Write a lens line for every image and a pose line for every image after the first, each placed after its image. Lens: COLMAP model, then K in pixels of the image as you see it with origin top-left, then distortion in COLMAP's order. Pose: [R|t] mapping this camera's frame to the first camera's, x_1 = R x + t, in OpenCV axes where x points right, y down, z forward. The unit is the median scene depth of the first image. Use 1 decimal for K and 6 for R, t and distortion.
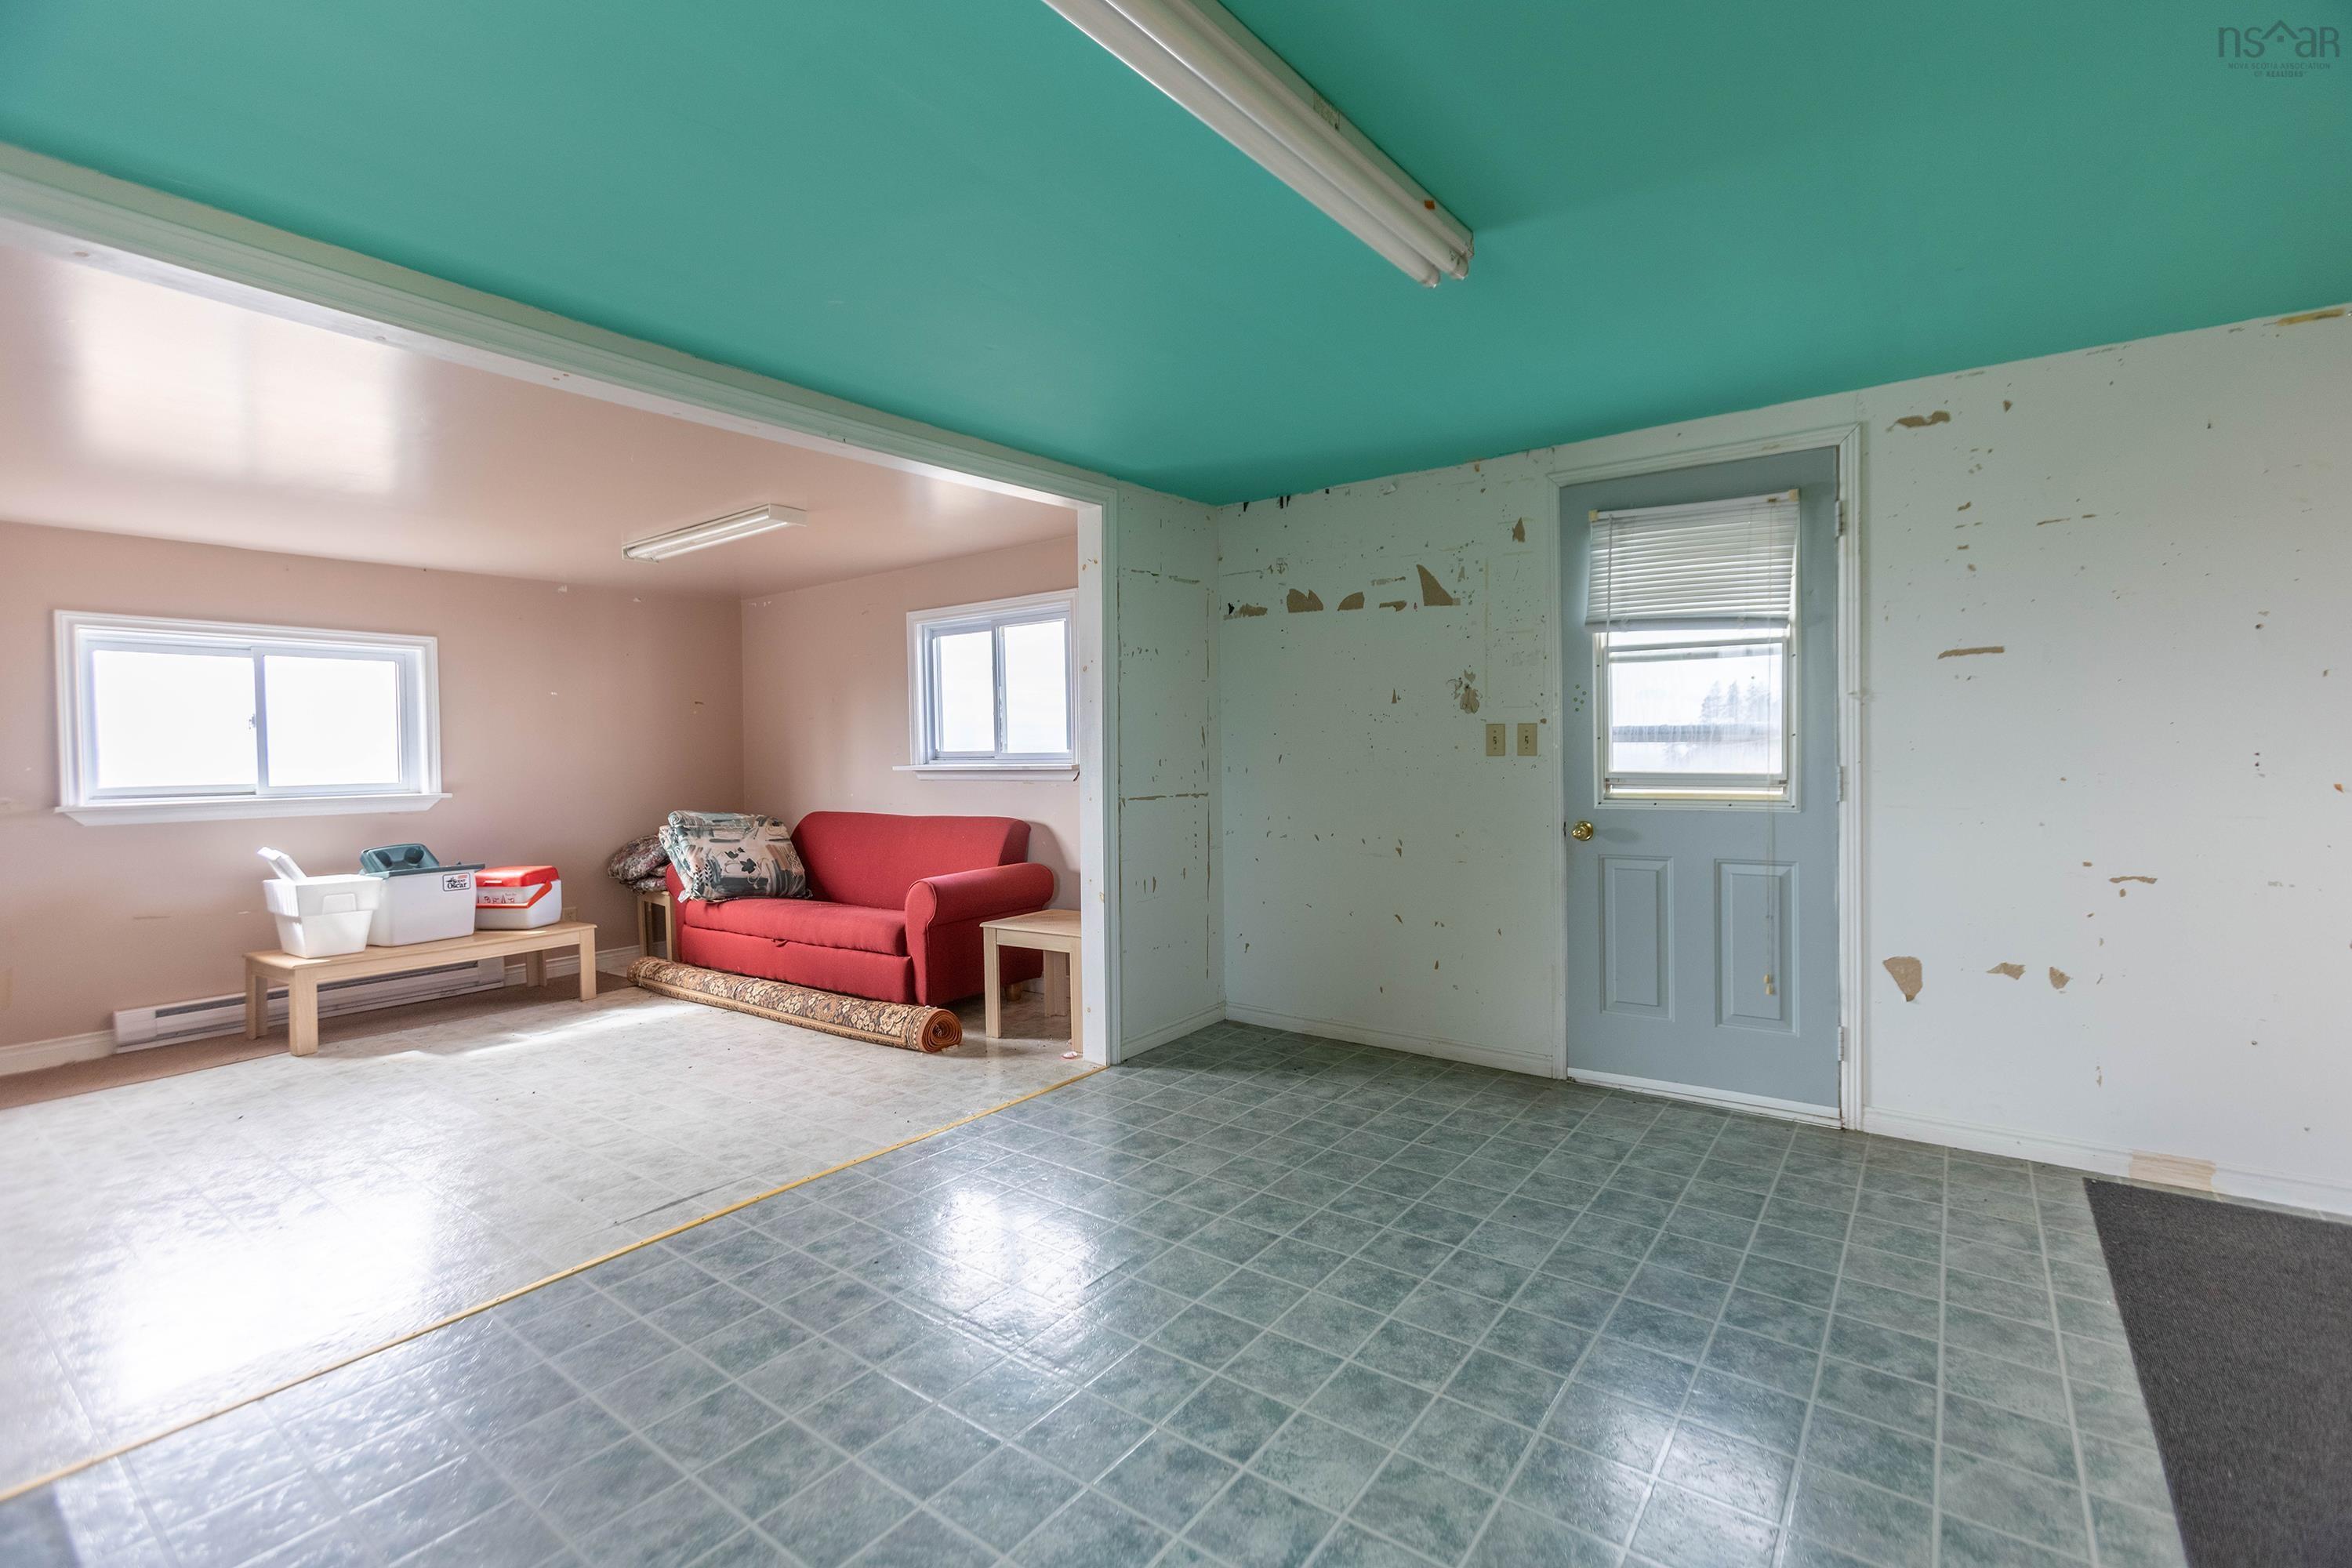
lens RADIAL K [[1024.2, 0, 1176.0], [0, 1024.2, 784.0], [0, 0, 1]] dist [-0.017934, 0.012542]
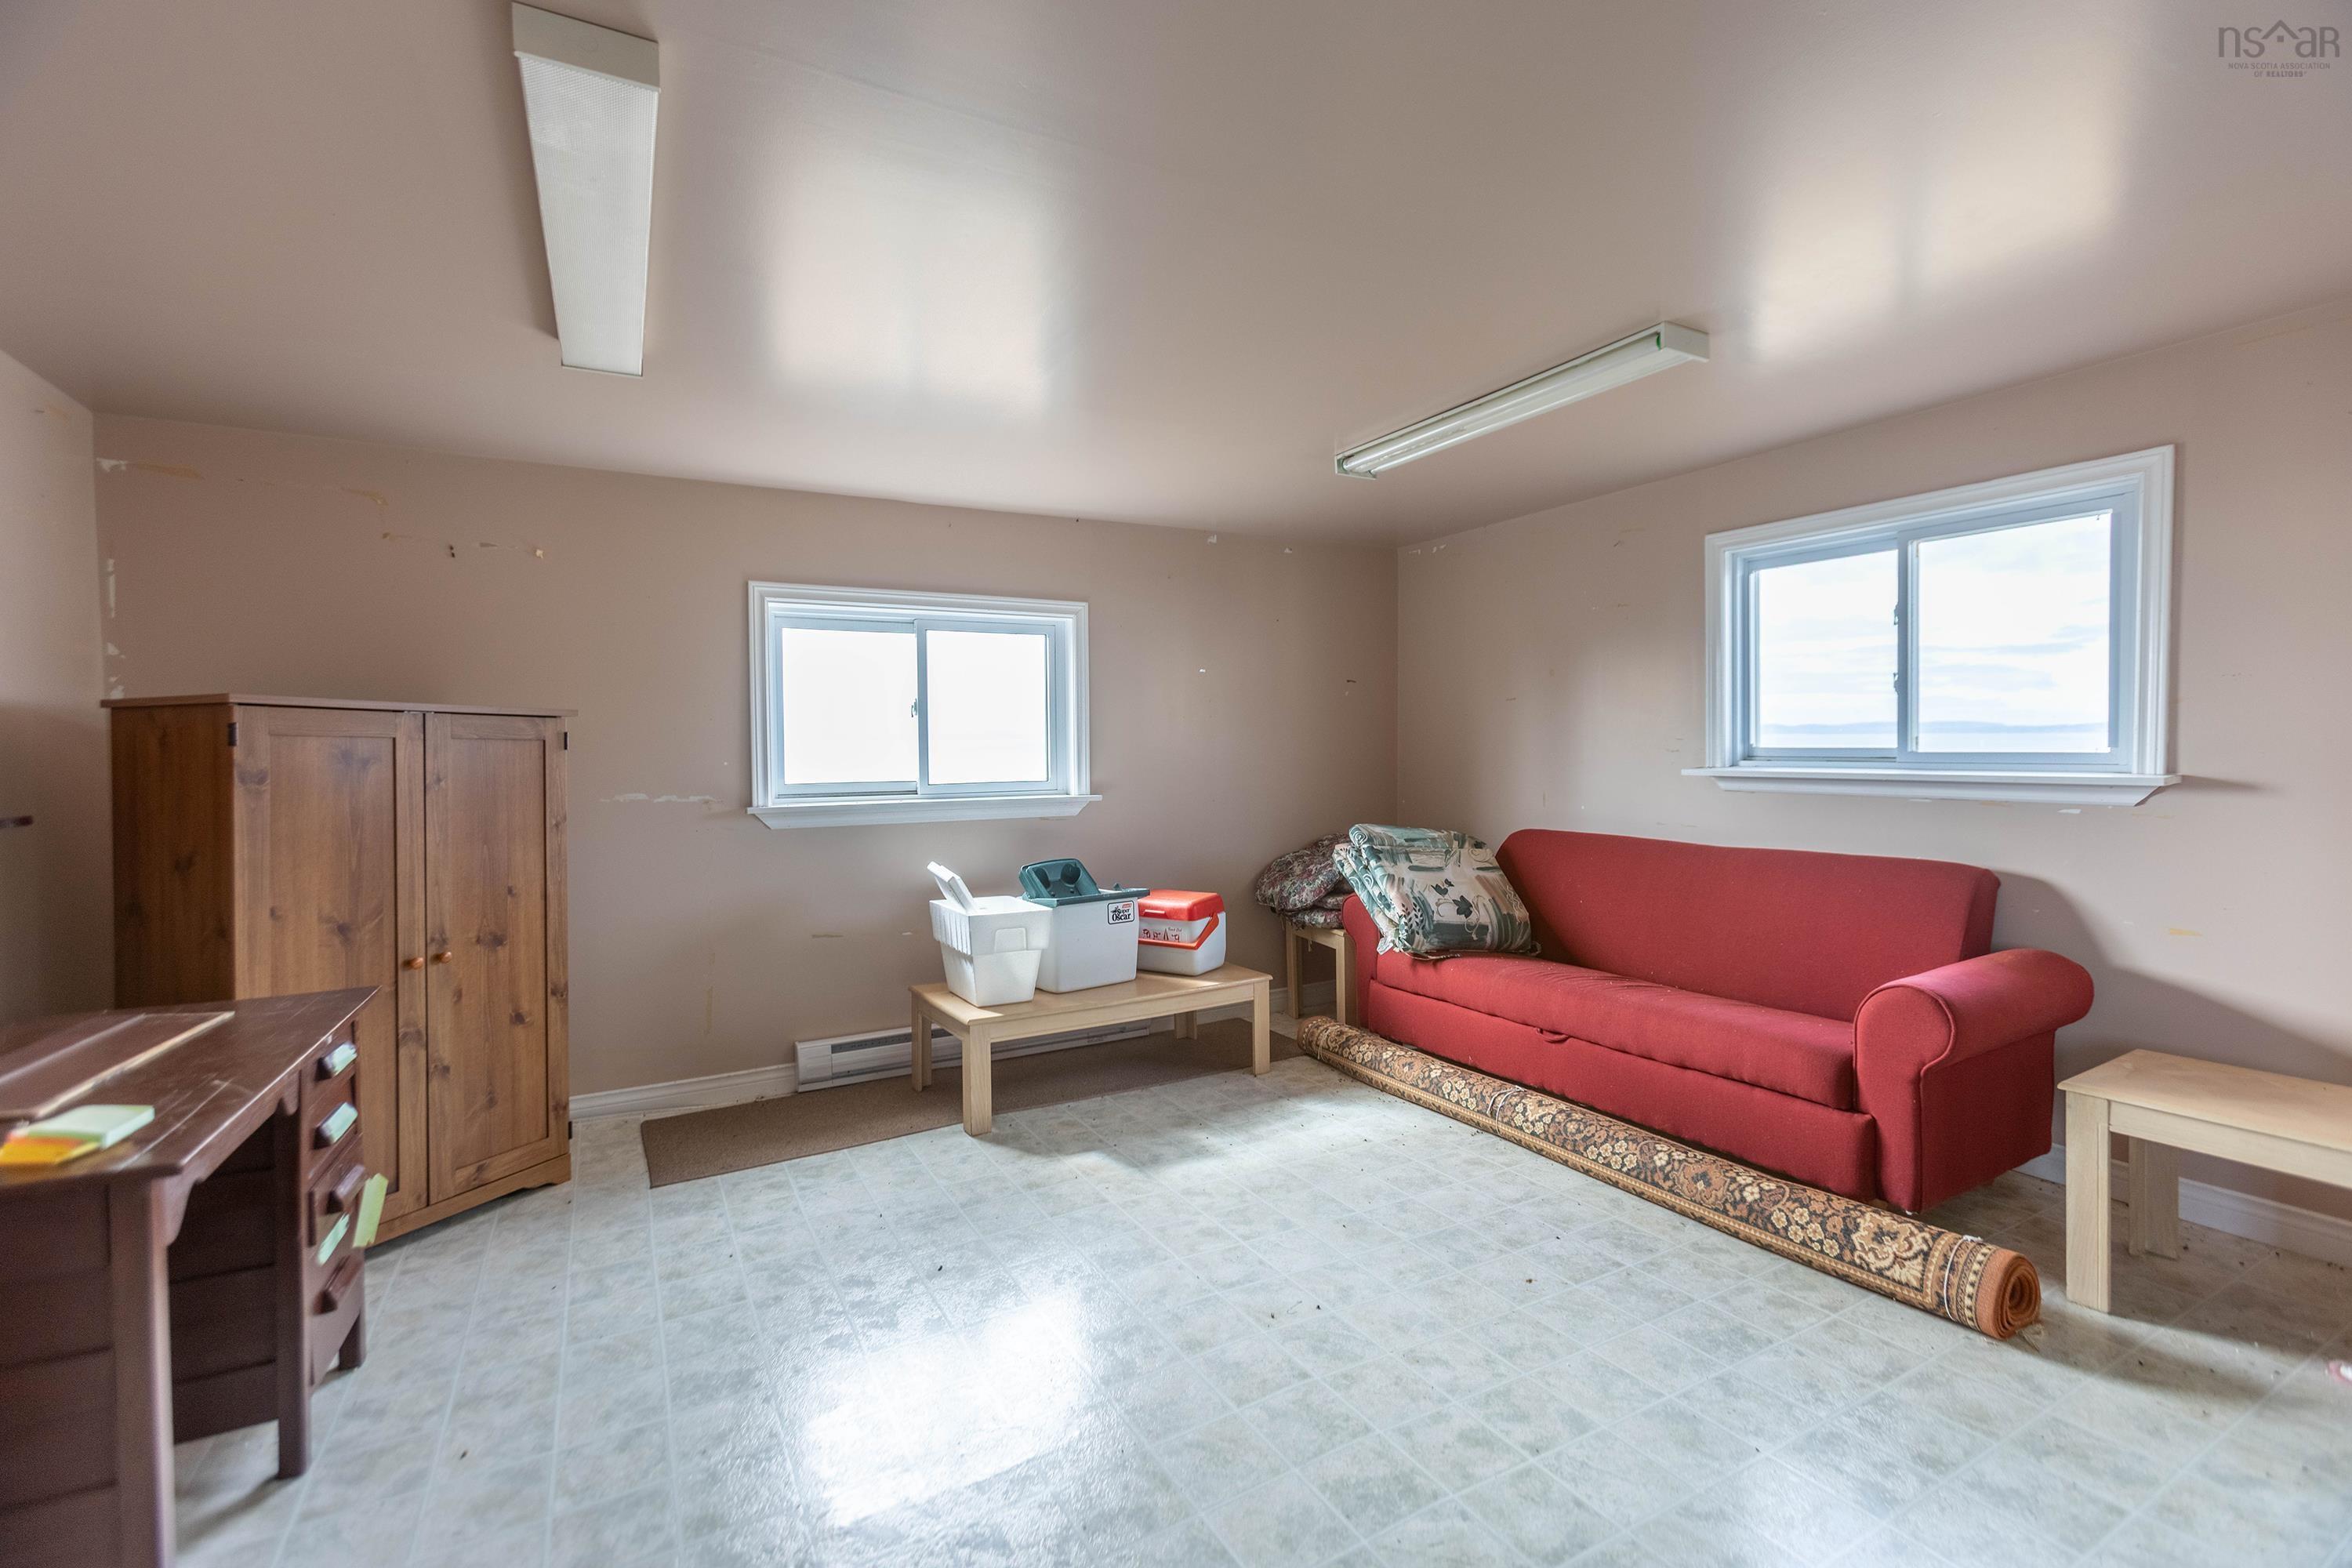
lens RADIAL K [[1024.2, 0, 1176.0], [0, 1024.2, 784.0], [0, 0, 1]] dist [-0.017934, 0.012542]
pose [[0.912115, 0.022569, -0.409313, -0.337120], [-0.016019, 0.999683, 0.019423, -0.017094], [0.409621, -0.011159, 0.912187, 0.292241]]
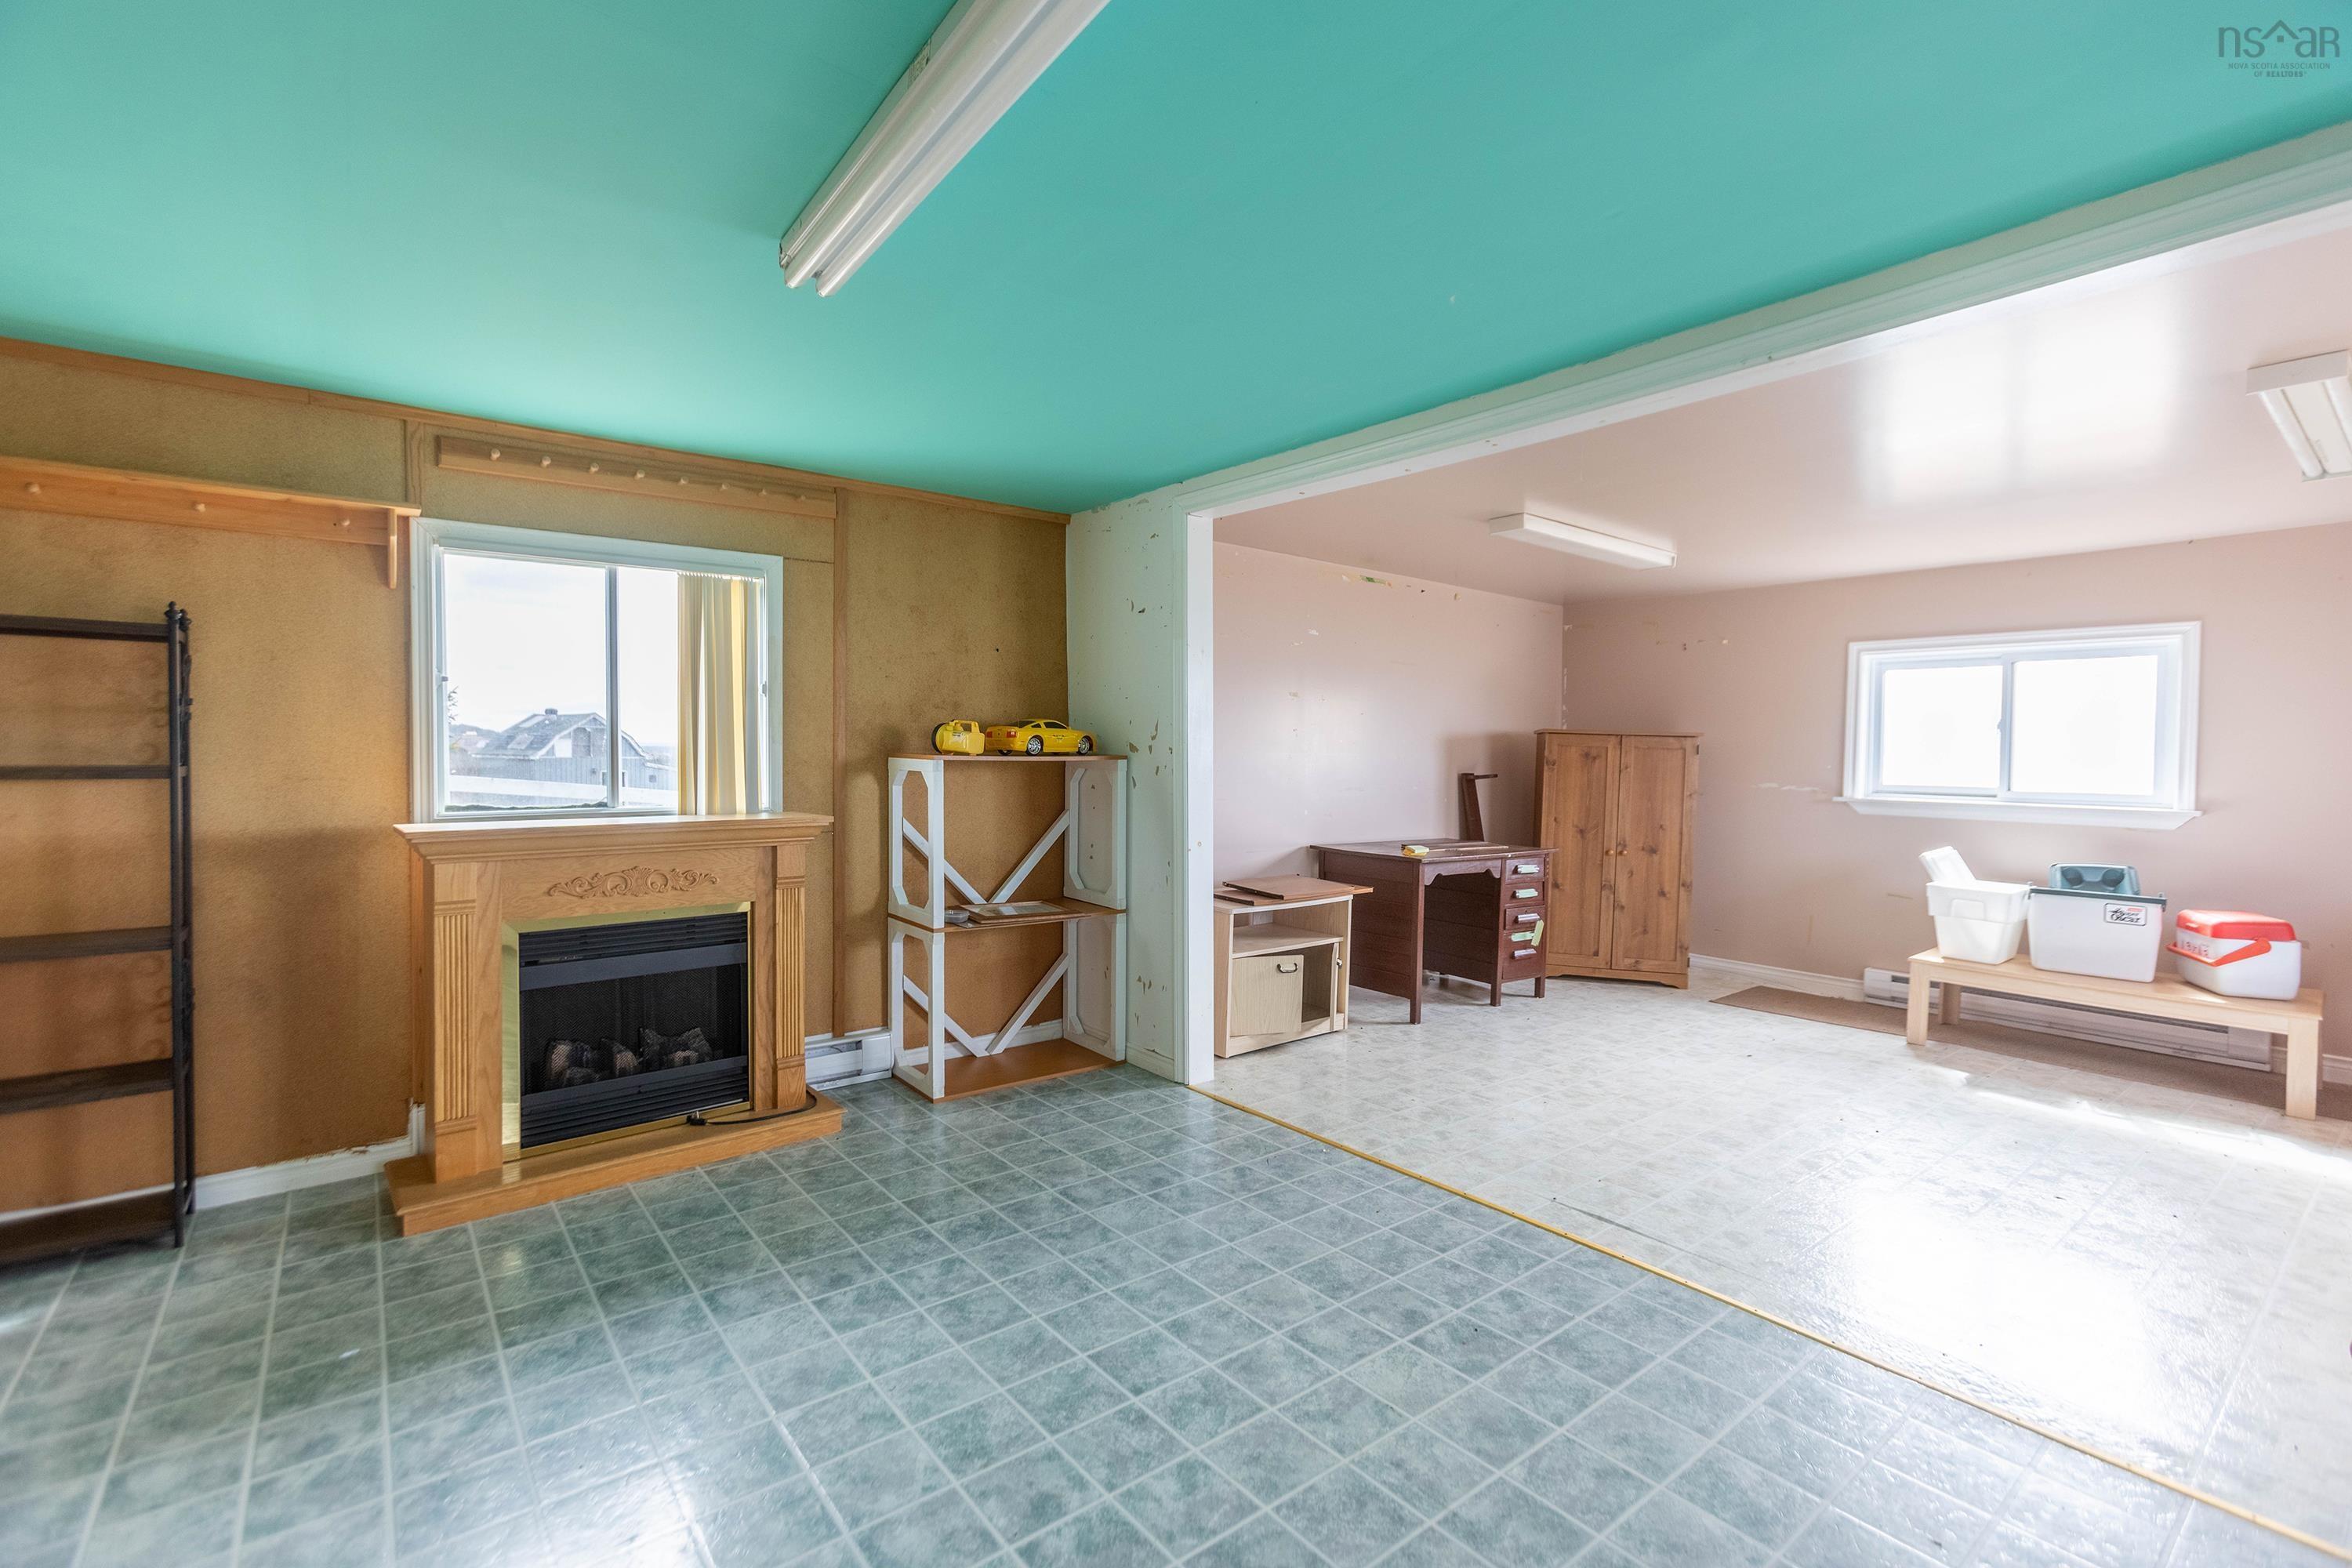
lens RADIAL K [[1047.3, 0, 1179.5], [0, 1047.3, 742.9], [0, 0, 1]] dist [-0.000562, -0.000043]
pose [[-0.260405, 0.006347, -0.965479, 0.320812], [-0.035722, 0.999230, 0.016204, -0.030838], [0.964838, 0.038709, -0.259978, 0.445633]]
